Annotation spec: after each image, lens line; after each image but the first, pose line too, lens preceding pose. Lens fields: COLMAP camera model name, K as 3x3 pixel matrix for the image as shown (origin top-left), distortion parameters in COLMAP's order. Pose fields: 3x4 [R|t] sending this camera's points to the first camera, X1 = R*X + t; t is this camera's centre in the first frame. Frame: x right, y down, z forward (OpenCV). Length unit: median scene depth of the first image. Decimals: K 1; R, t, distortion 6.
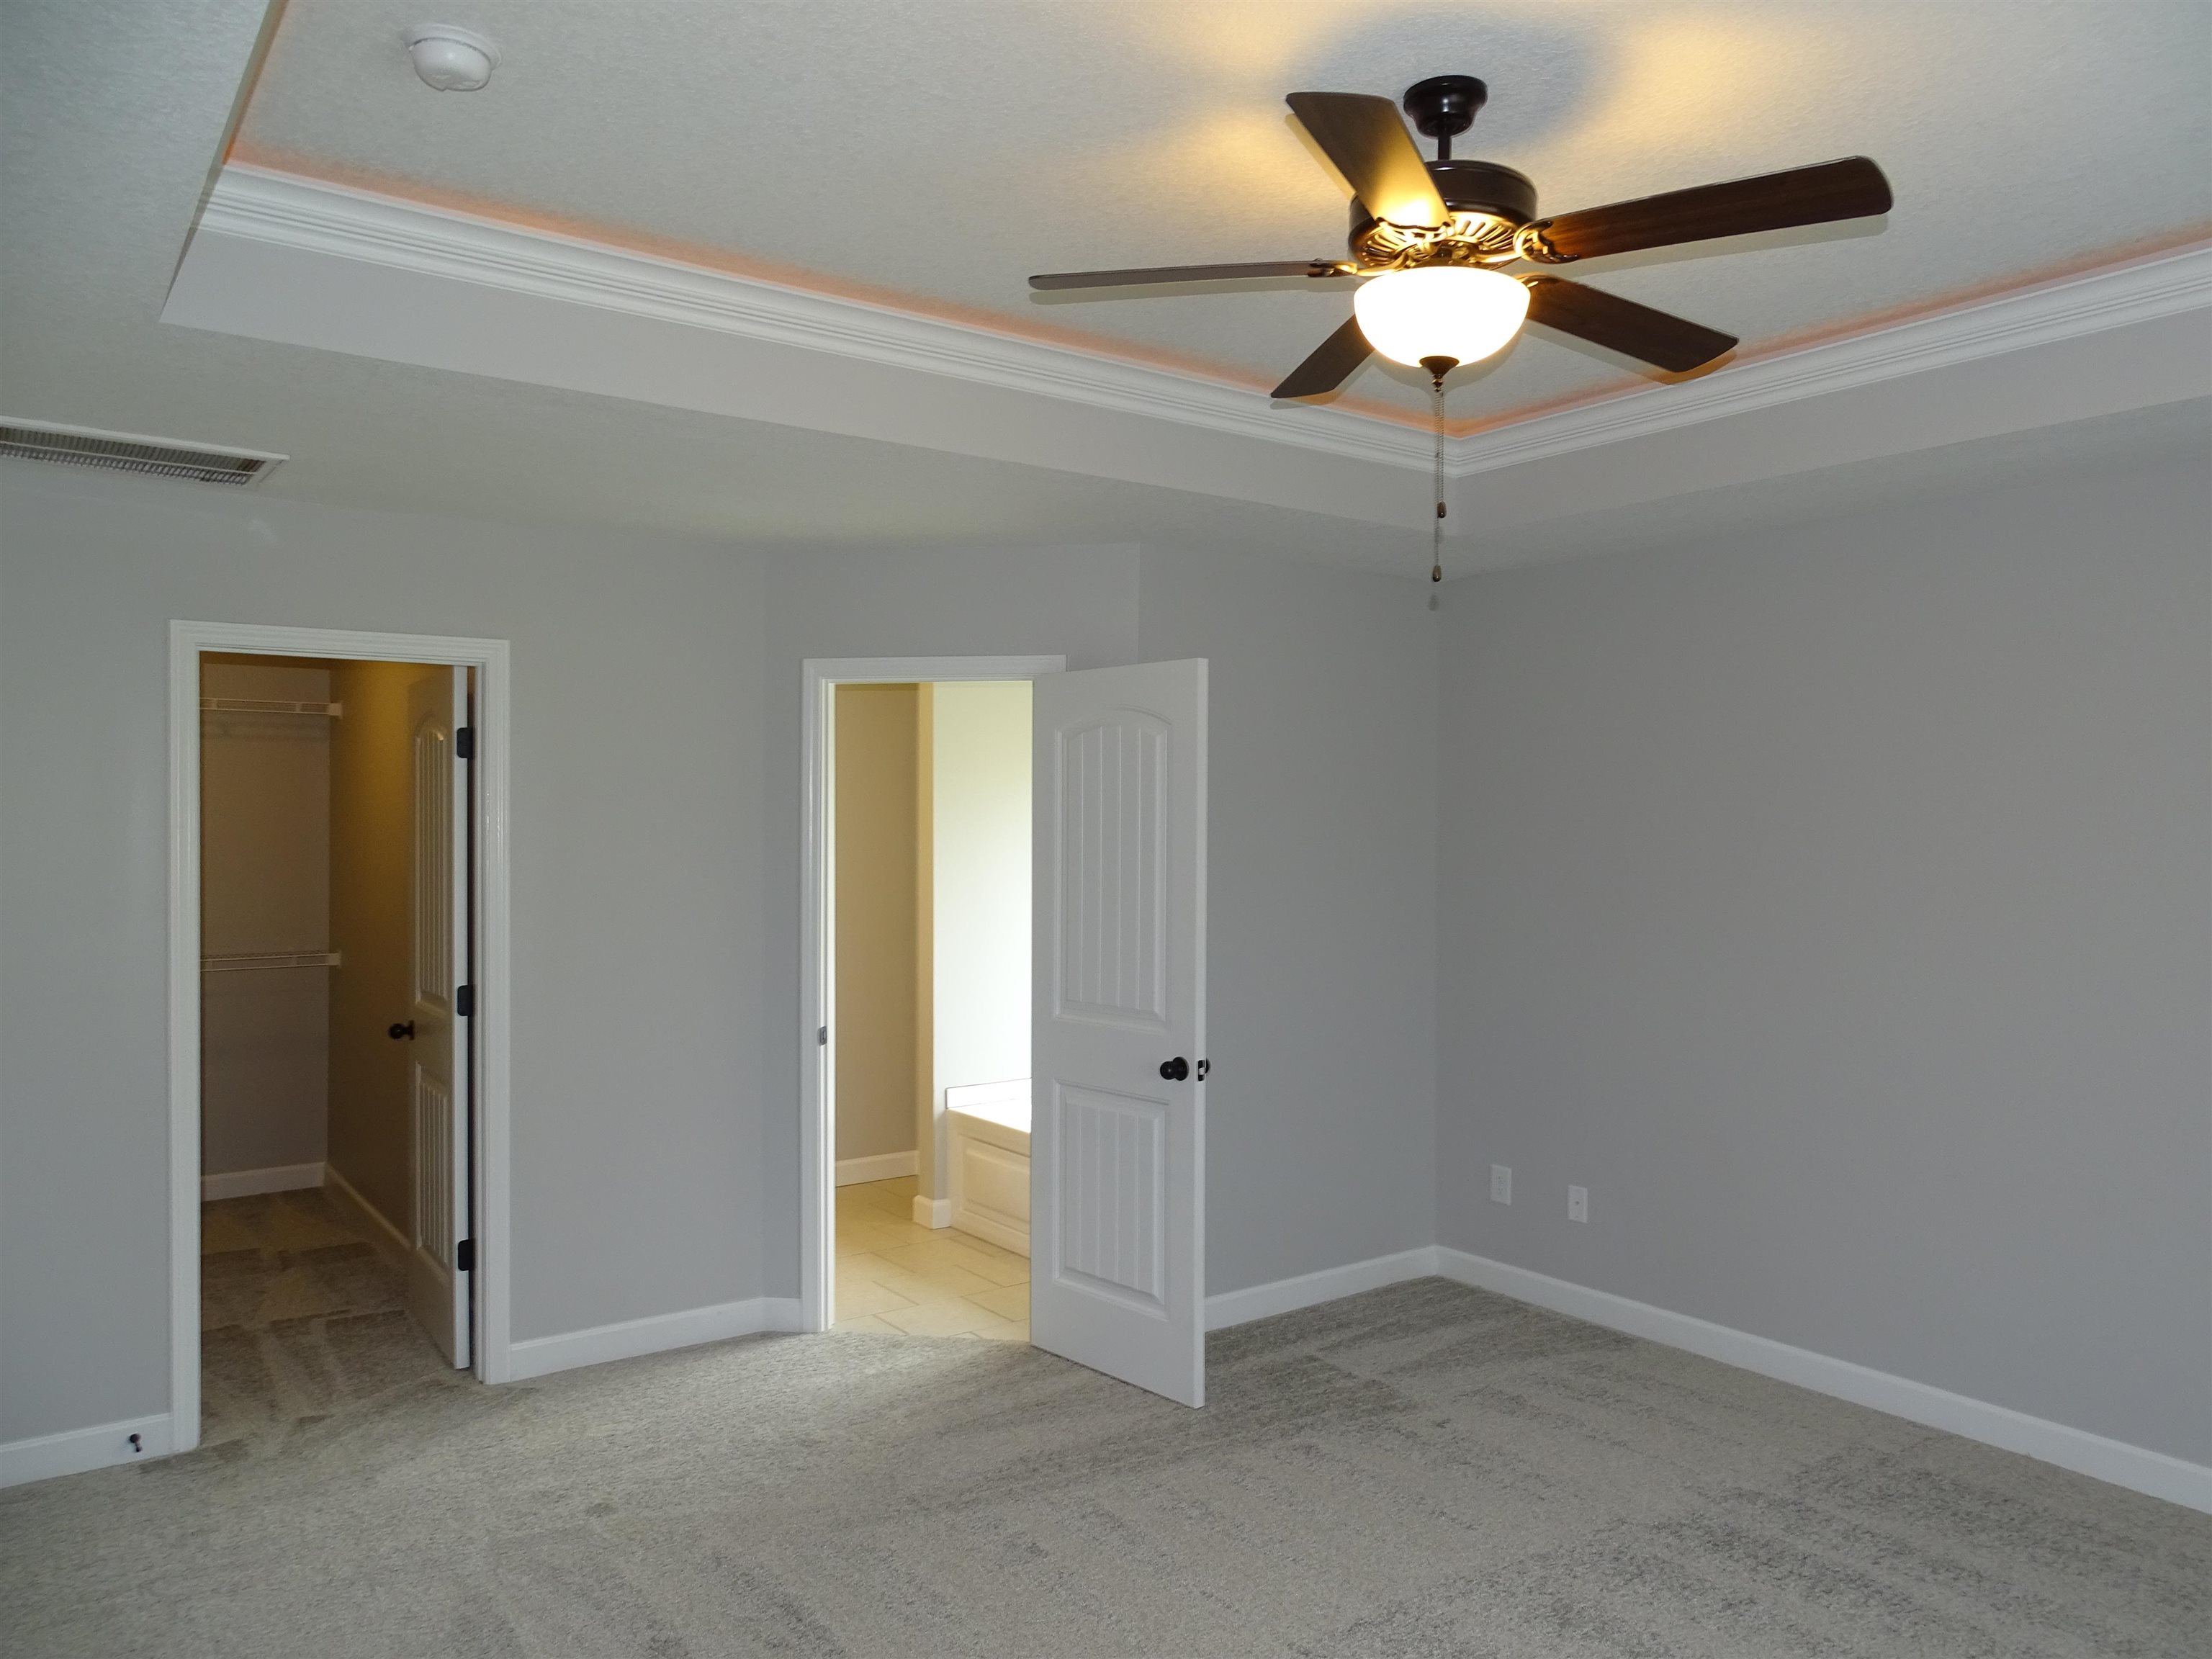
lens RADIAL K [[1554.4, 0, 1107.0], [0, 1554.4, 827.8], [0, 0, 1]] dist [-0.002859, 0.006477]
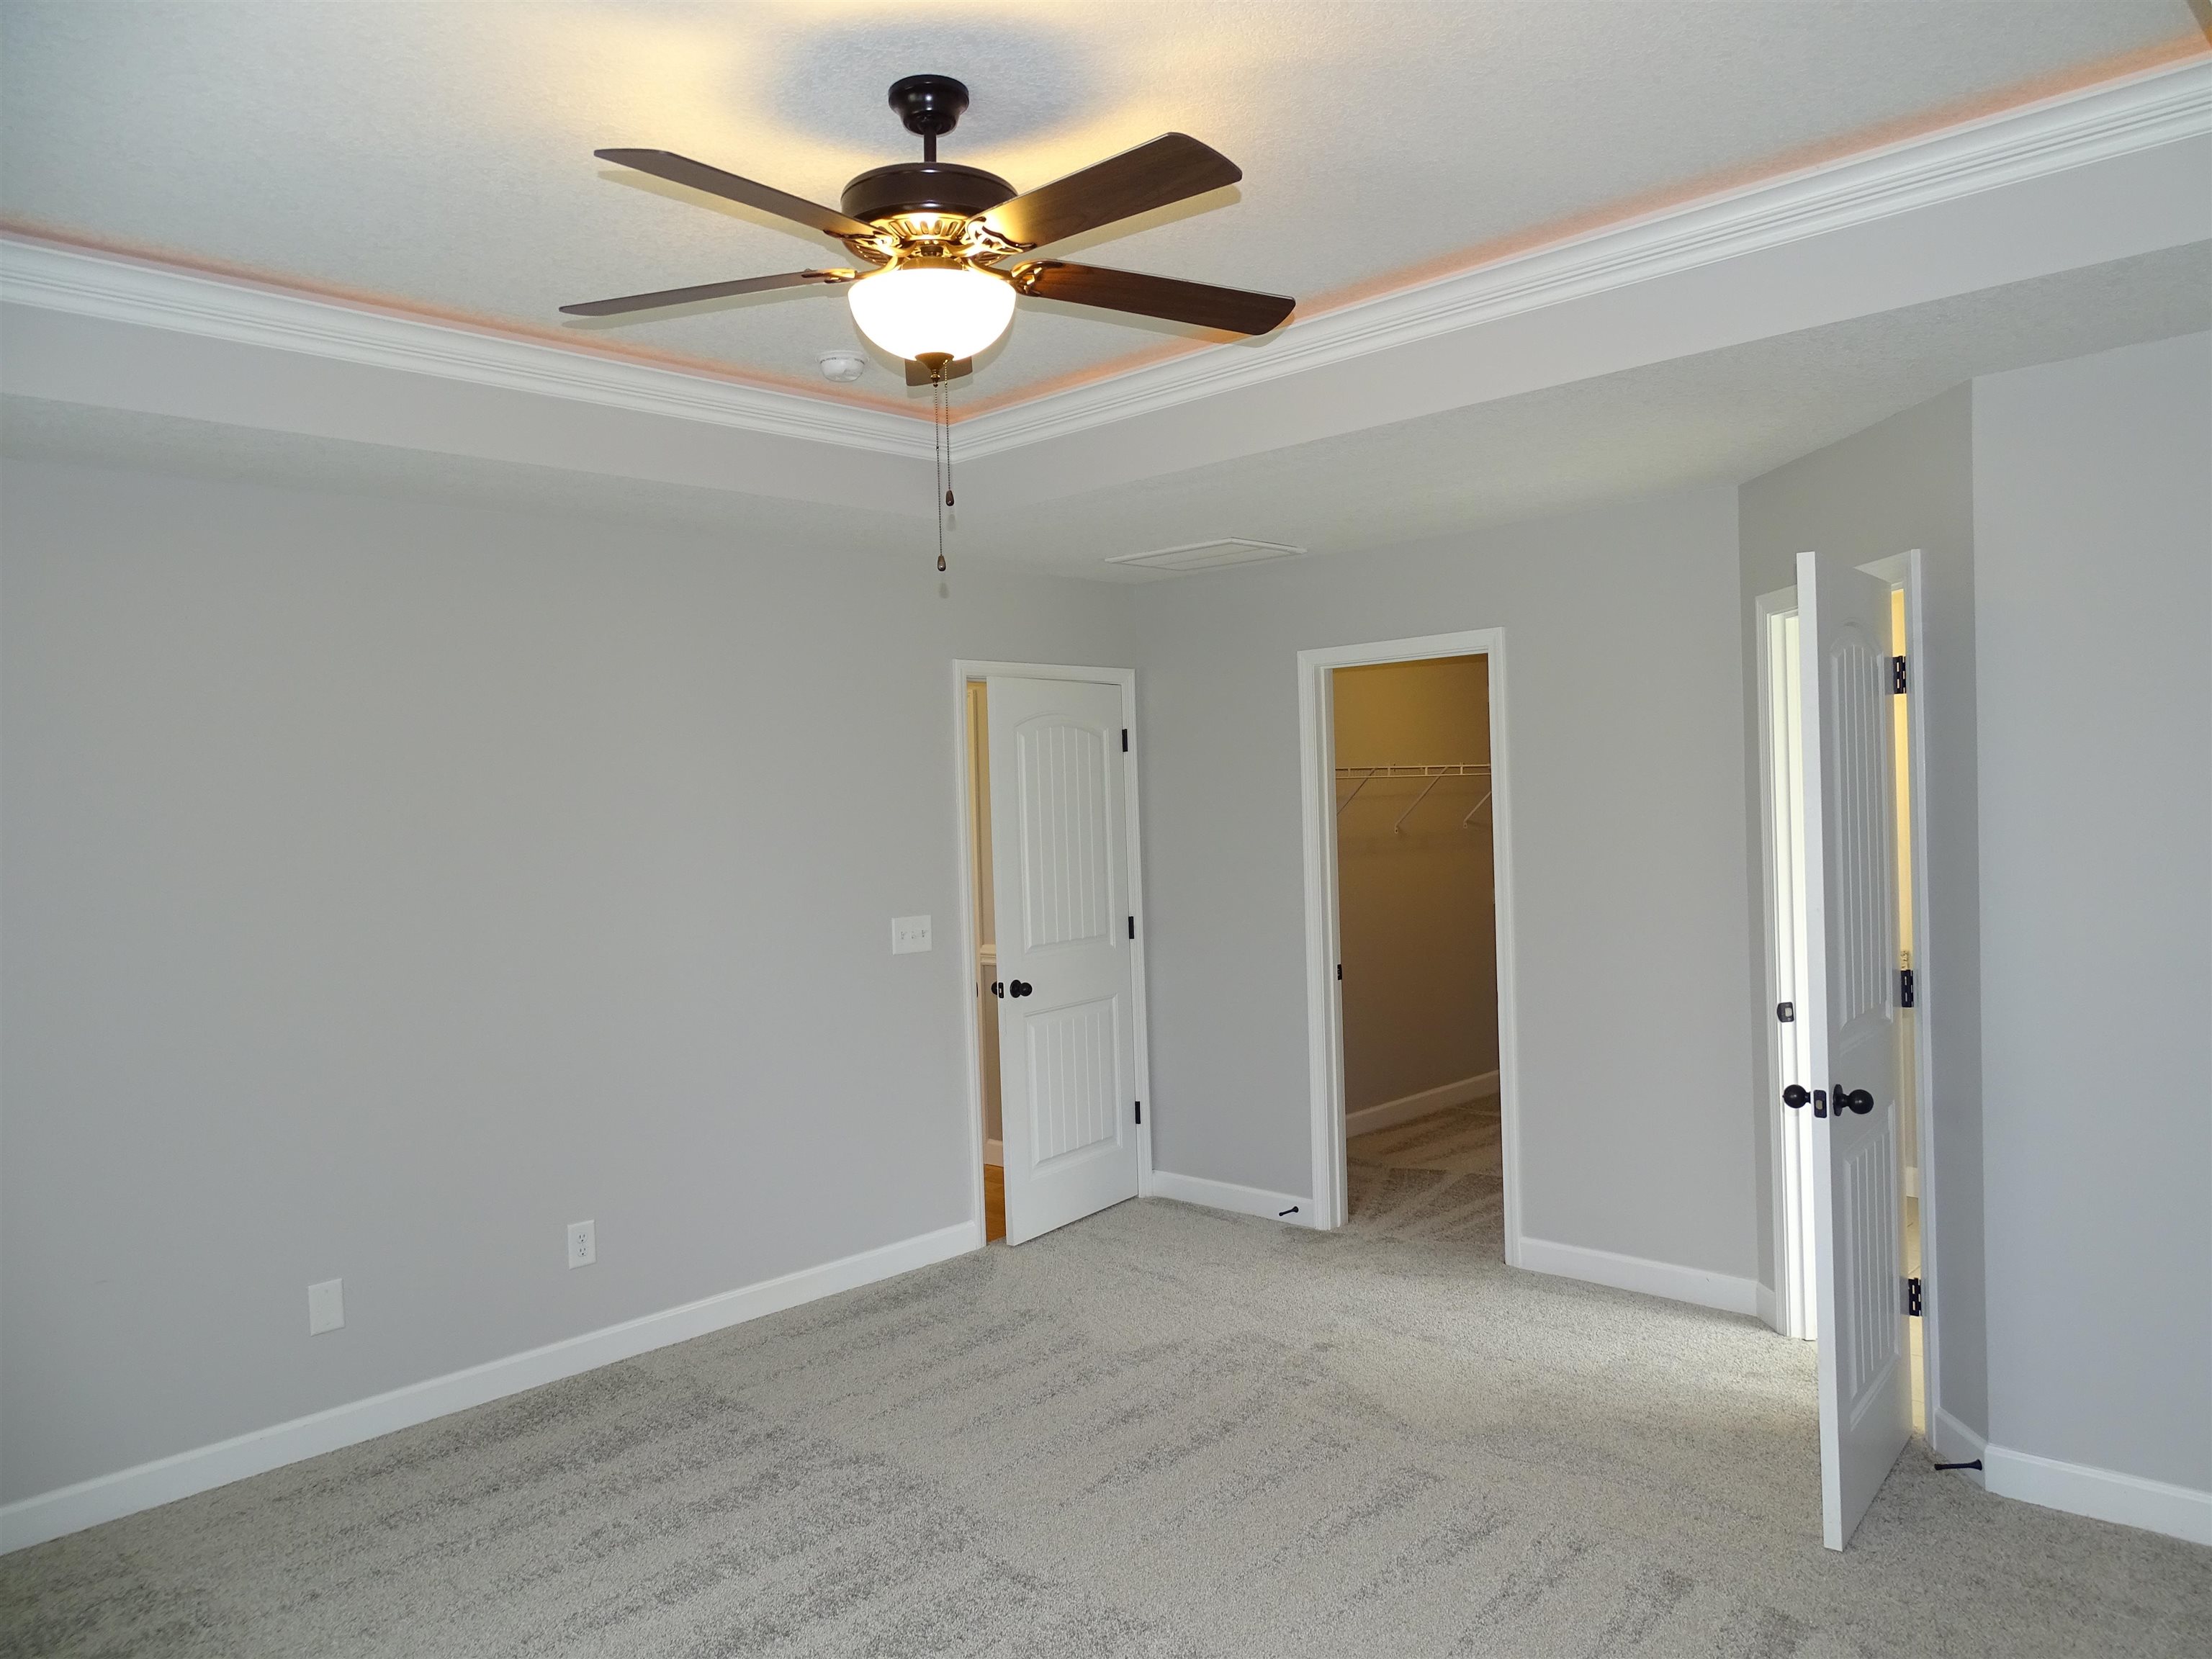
lens RADIAL K [[1554.4, 0, 1107.0], [0, 1554.4, 827.8], [0, 0, 1]] dist [-0.002859, 0.006477]
pose [[0.195598, 0.014307, -0.980580, 0.749723], [0.030701, 0.999314, 0.020704, -0.005849], [0.980203, -0.034154, 0.195025, 0.524314]]
